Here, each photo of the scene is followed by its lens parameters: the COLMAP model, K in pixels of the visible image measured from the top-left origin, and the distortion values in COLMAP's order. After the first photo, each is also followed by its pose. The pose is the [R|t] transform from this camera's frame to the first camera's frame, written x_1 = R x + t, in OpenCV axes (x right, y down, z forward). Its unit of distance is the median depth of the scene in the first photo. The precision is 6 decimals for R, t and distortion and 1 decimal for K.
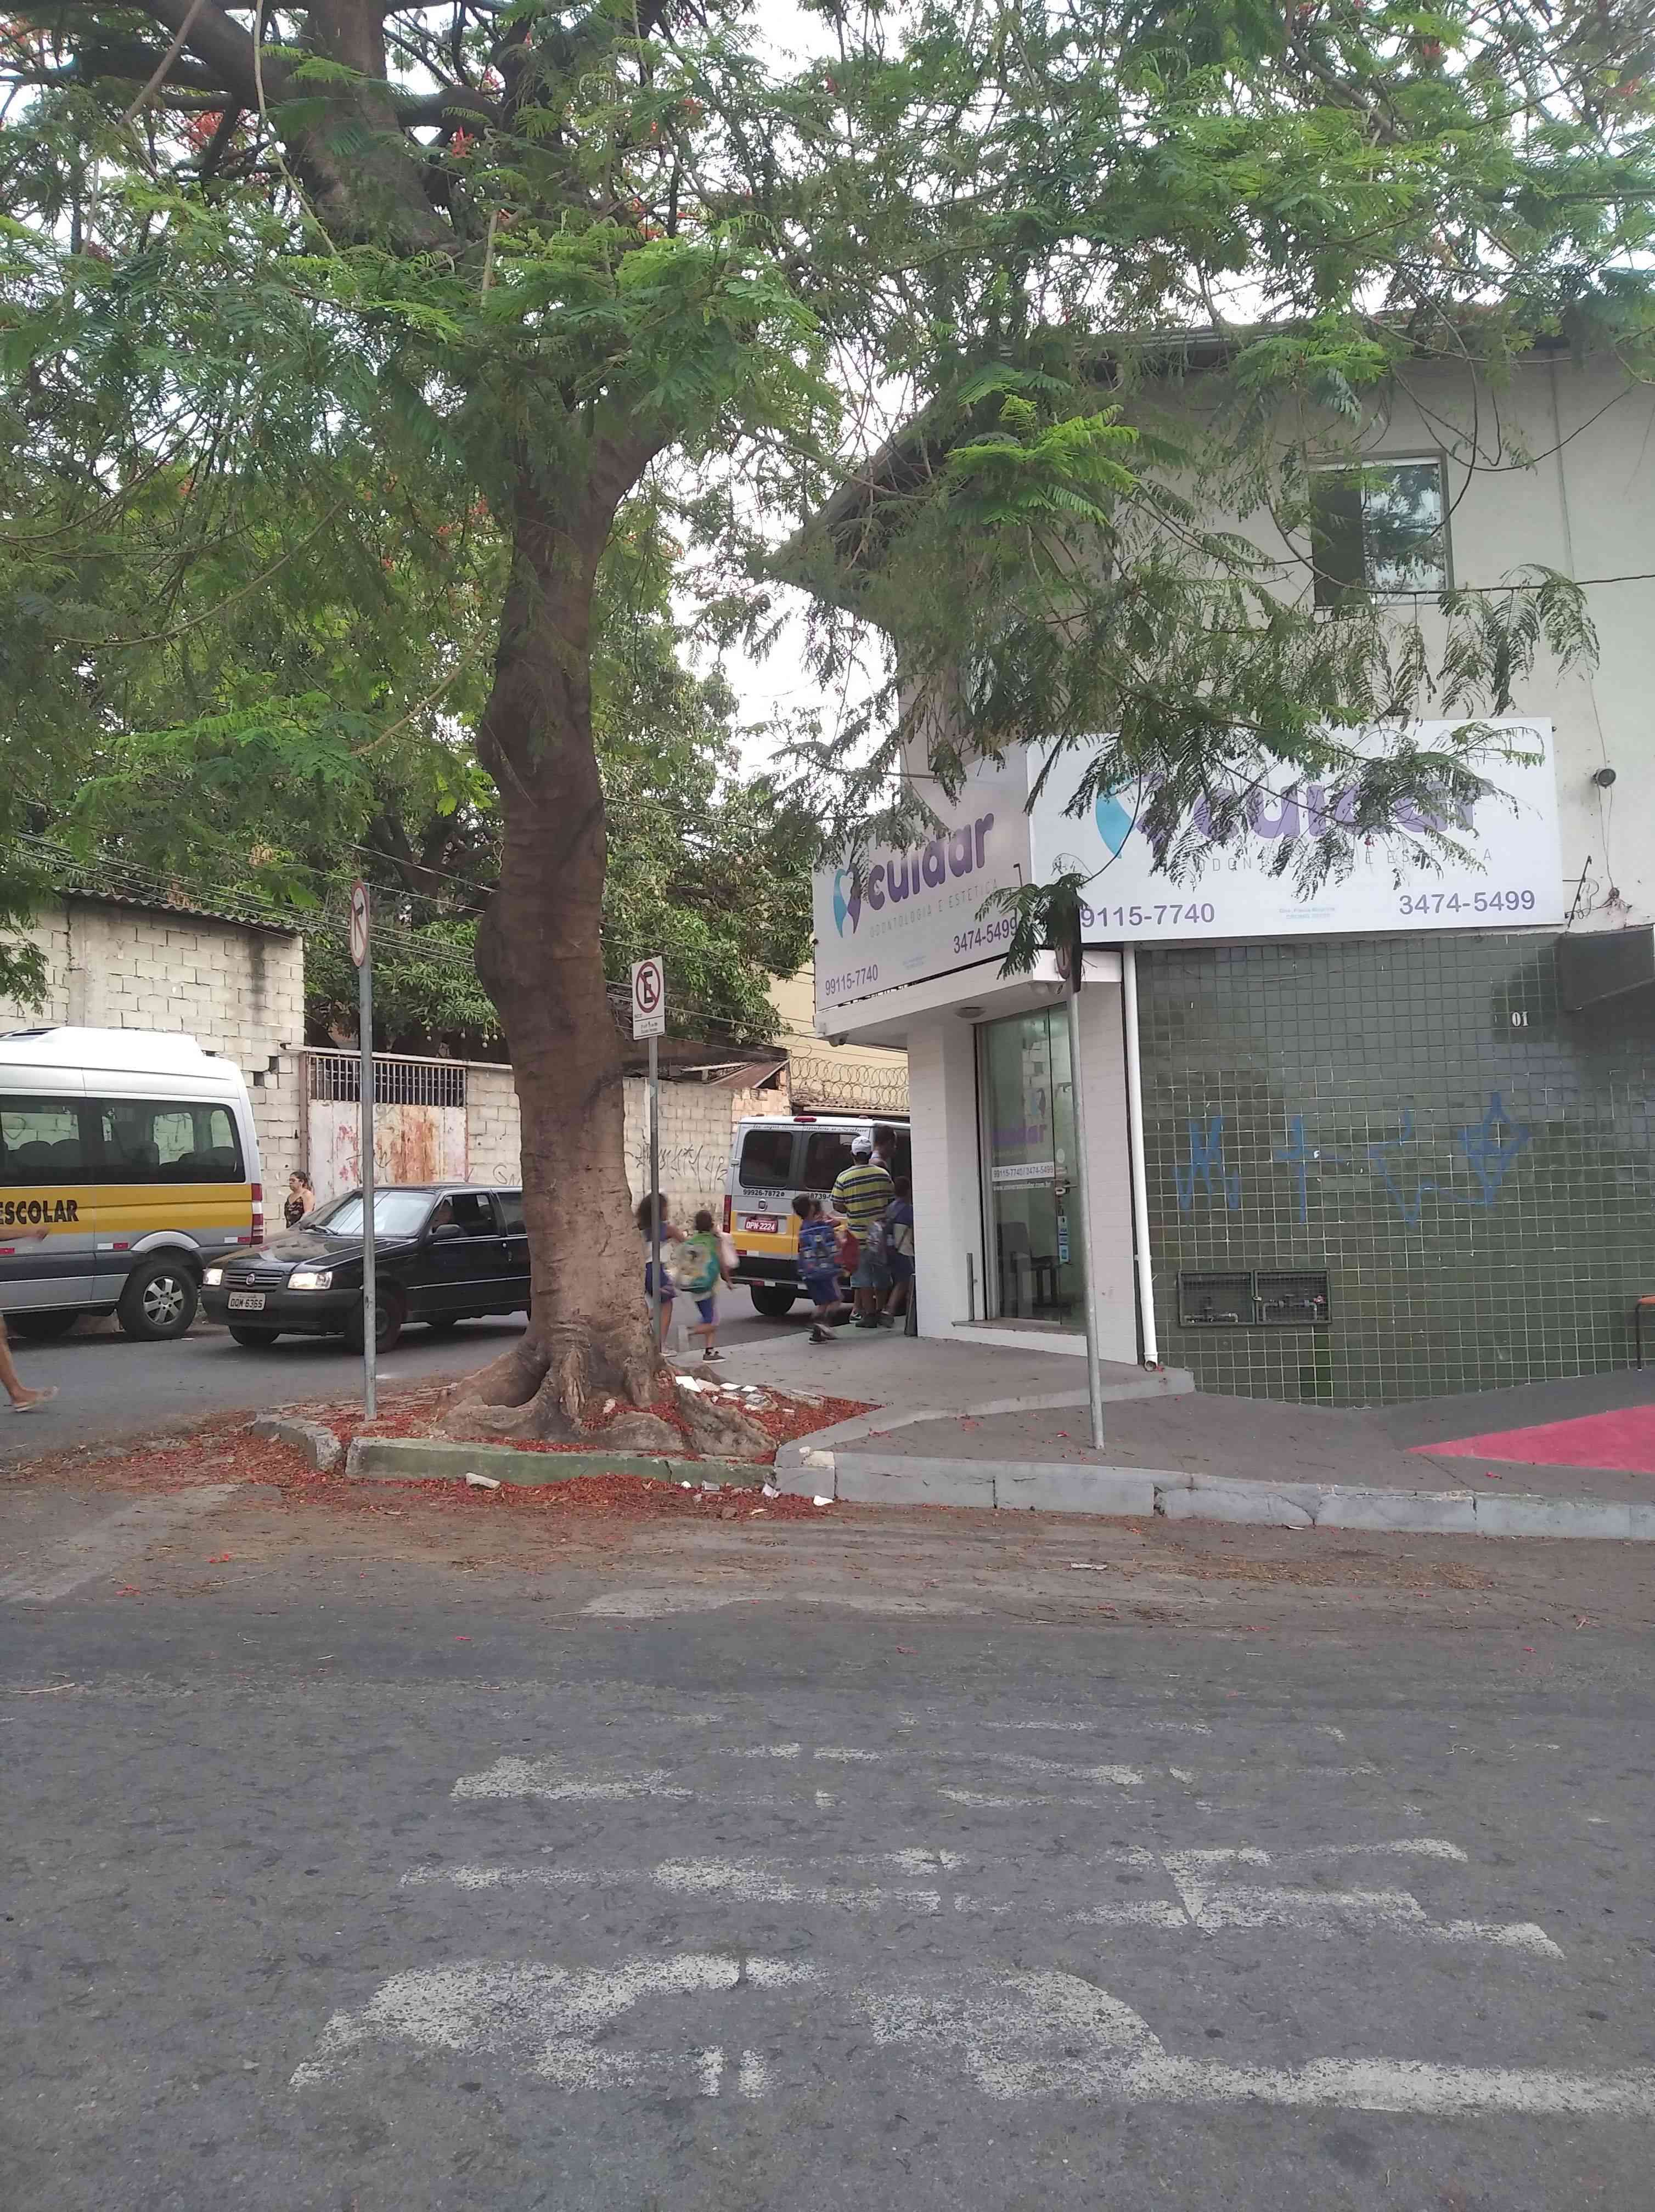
lens RADIAL K [[1682.1, 0, 827.5], [0, 1682.1, 1106.0], [0, 0, 1]] dist [0.100022, -0.242052]
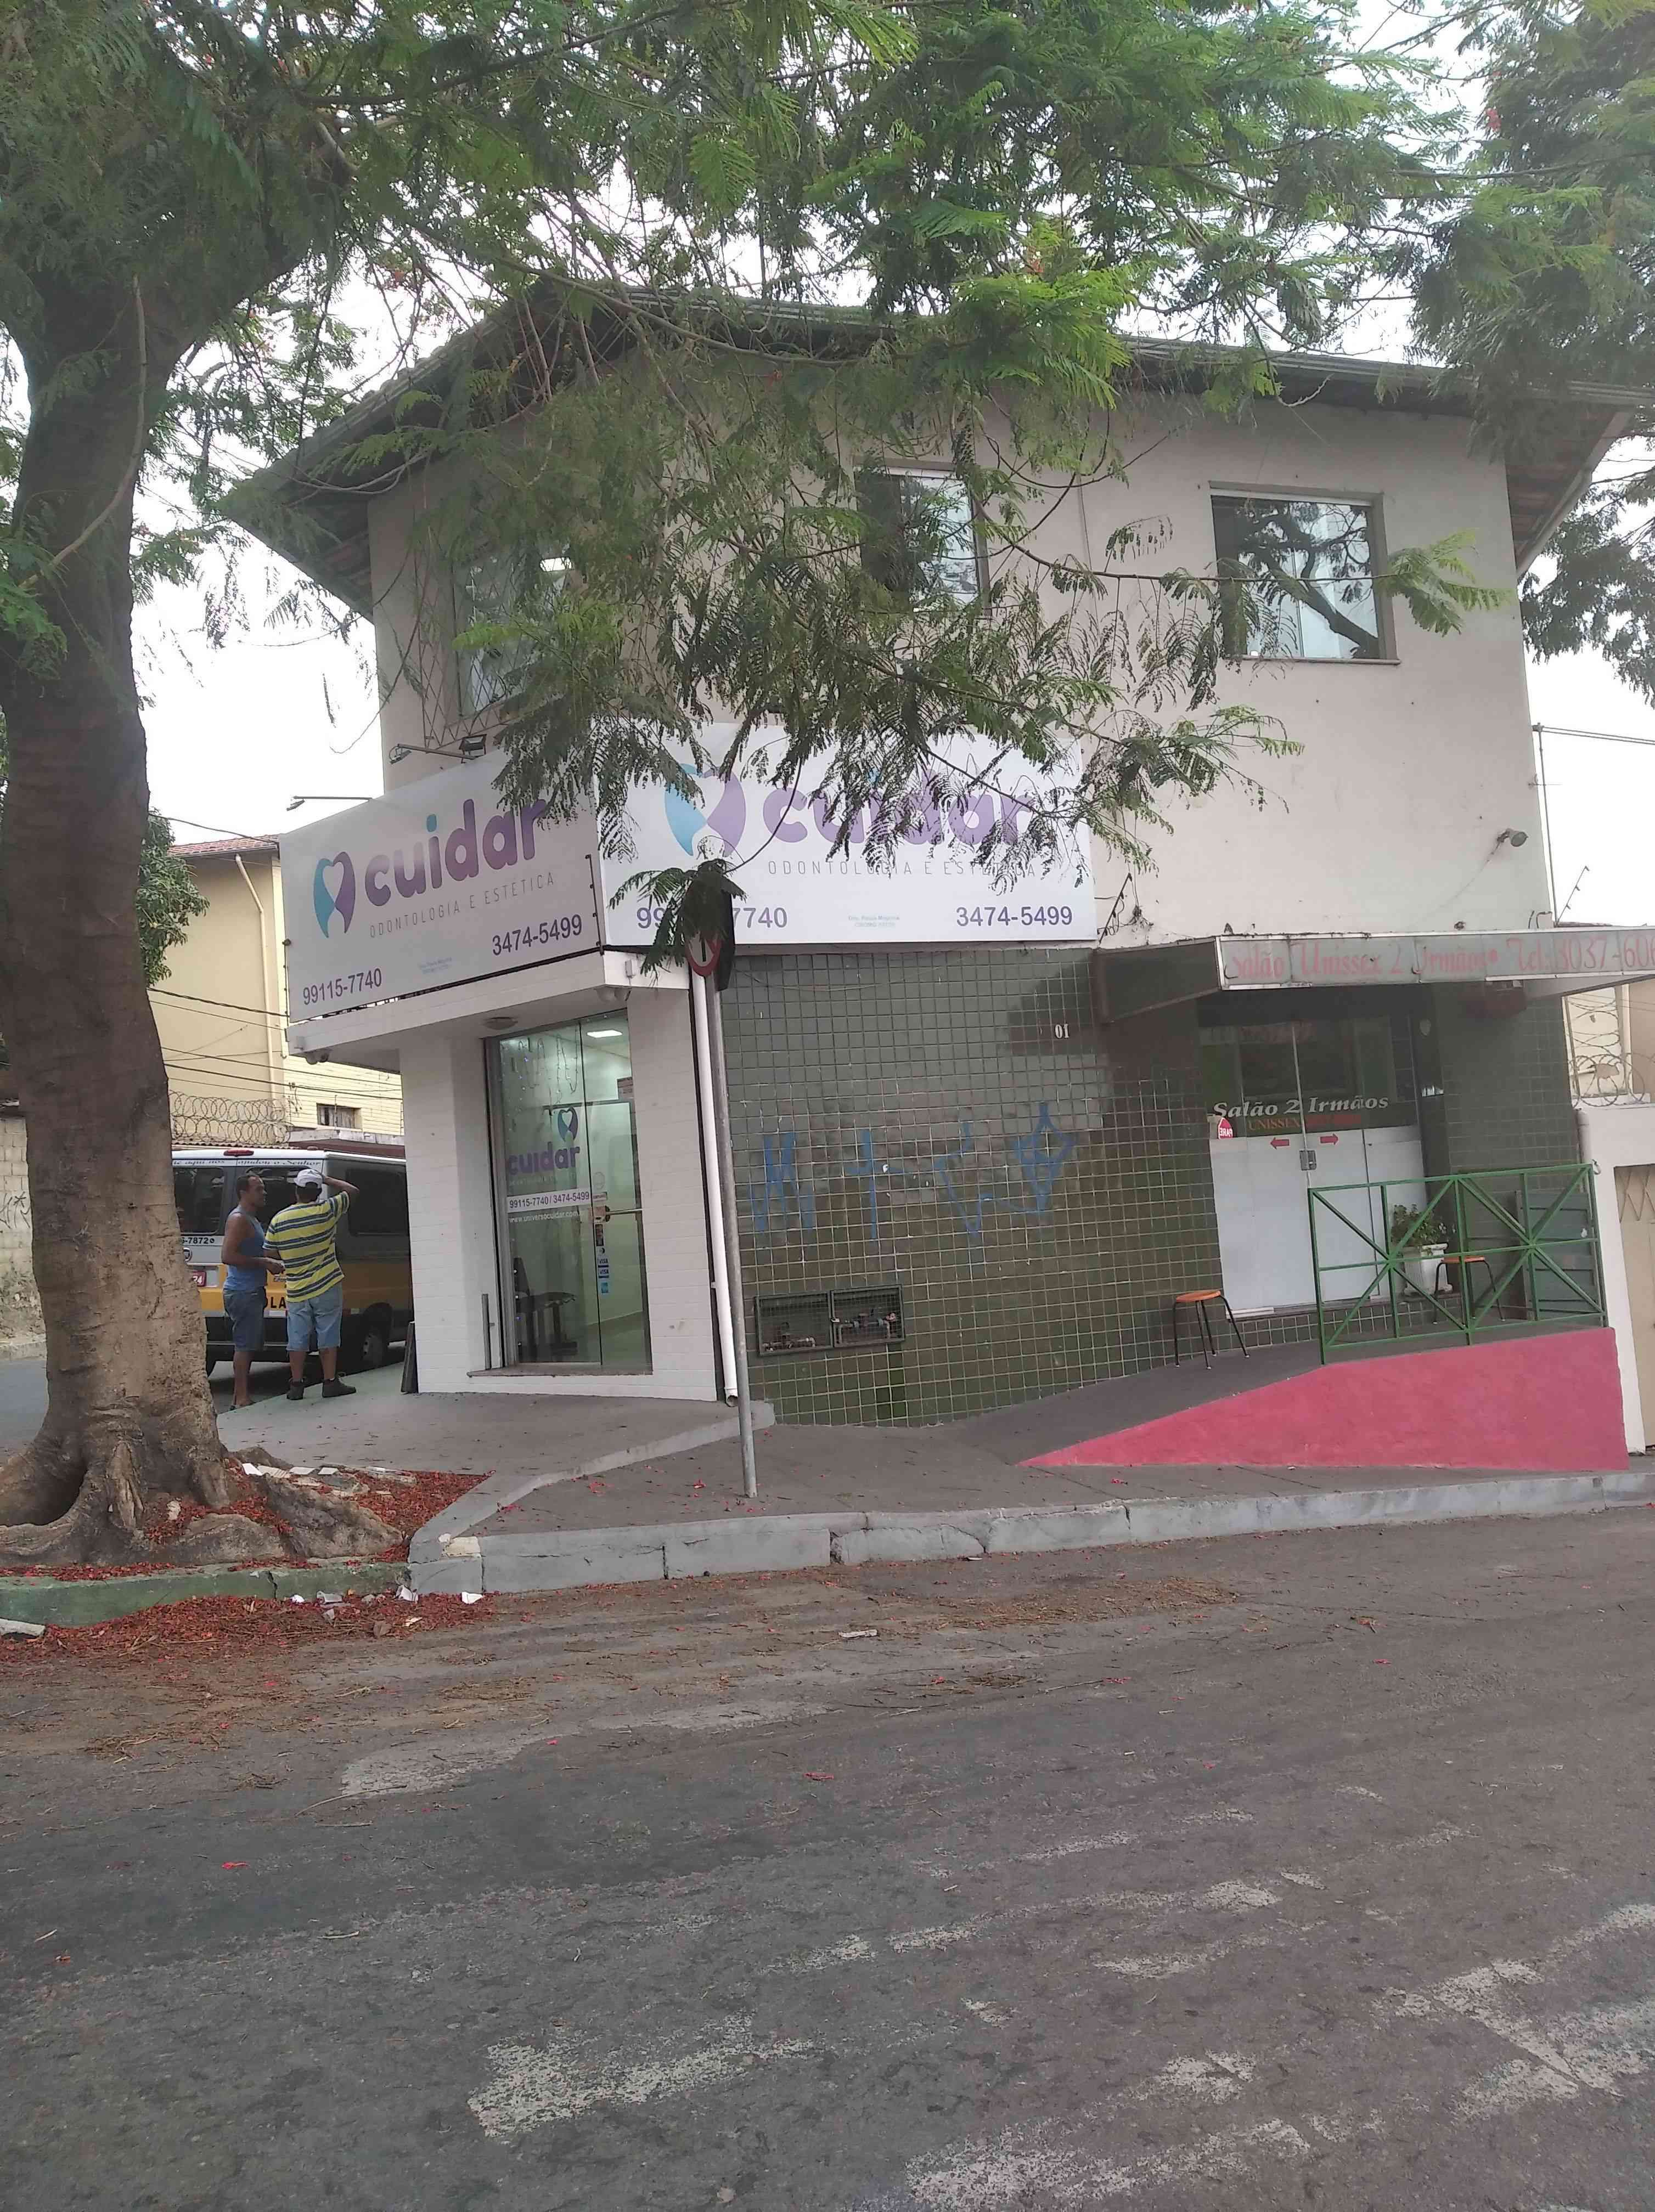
lens RADIAL K [[1682.1, 0, 827.5], [0, 1682.1, 1106.0], [0, 0, 1]] dist [0.100022, -0.242052]
pose [[0.915892, -0.012241, 0.401237, -0.132288], [0.021097, 0.999621, -0.017663, 0.009047], [-0.400869, 0.024642, 0.915804, 0.125339]]
